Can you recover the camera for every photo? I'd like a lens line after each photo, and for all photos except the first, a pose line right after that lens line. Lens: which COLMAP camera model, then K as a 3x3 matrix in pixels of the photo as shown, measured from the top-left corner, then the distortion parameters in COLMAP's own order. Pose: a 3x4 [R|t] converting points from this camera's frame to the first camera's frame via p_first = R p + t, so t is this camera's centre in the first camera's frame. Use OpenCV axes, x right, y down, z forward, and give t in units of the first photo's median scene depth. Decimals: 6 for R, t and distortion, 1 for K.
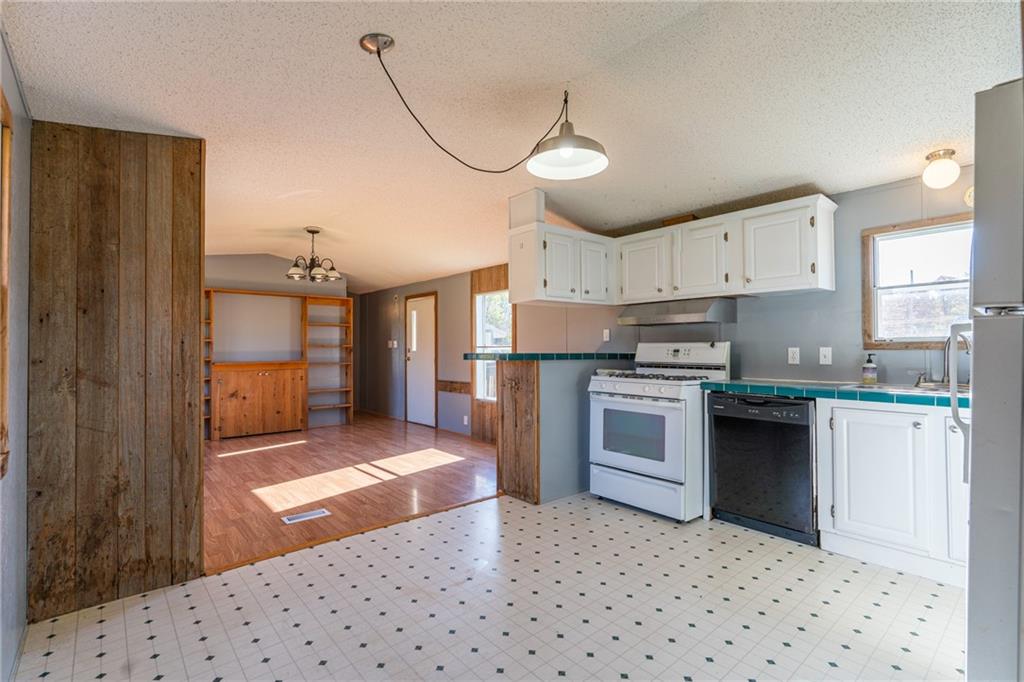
lens RADIAL K [[471.0, 0, 511.5], [0, 471.0, 341.9], [0, 0, 1]] dist [-0.000074, 0.000342]
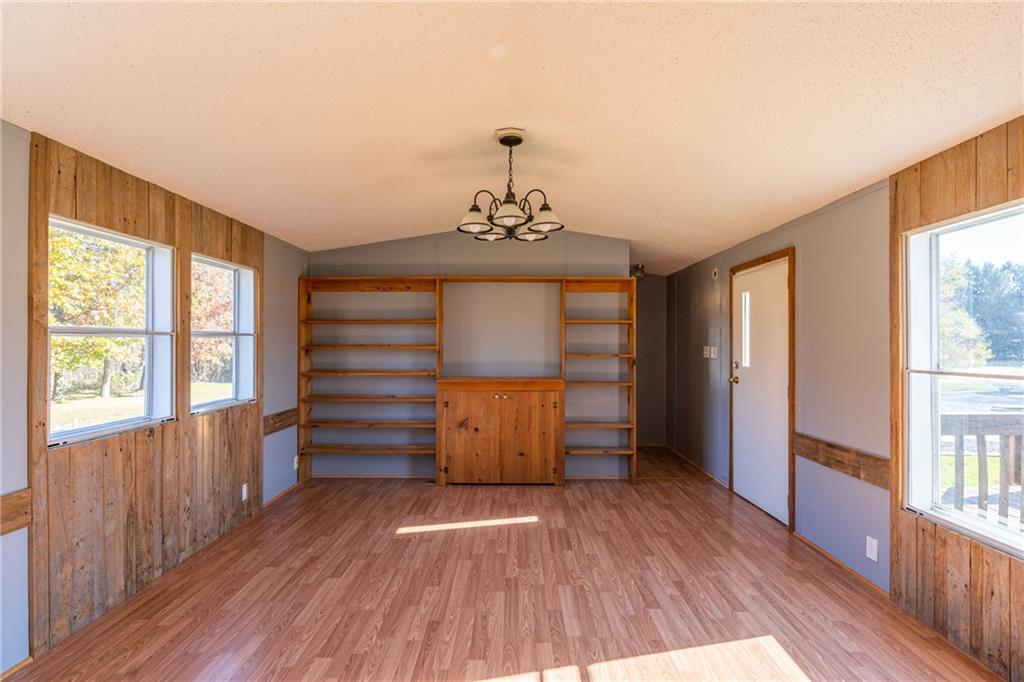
lens RADIAL K [[471.0, 0, 514.2], [0, 471.0, 342.7], [0, 0, 1]] dist [-0.000074, 0.000342]
pose [[0.758474, 0.003931, -0.651691, -0.067875], [0.000216, 0.999980, 0.006283, -0.013928], [0.651703, -0.004906, 0.758458, 0.495103]]
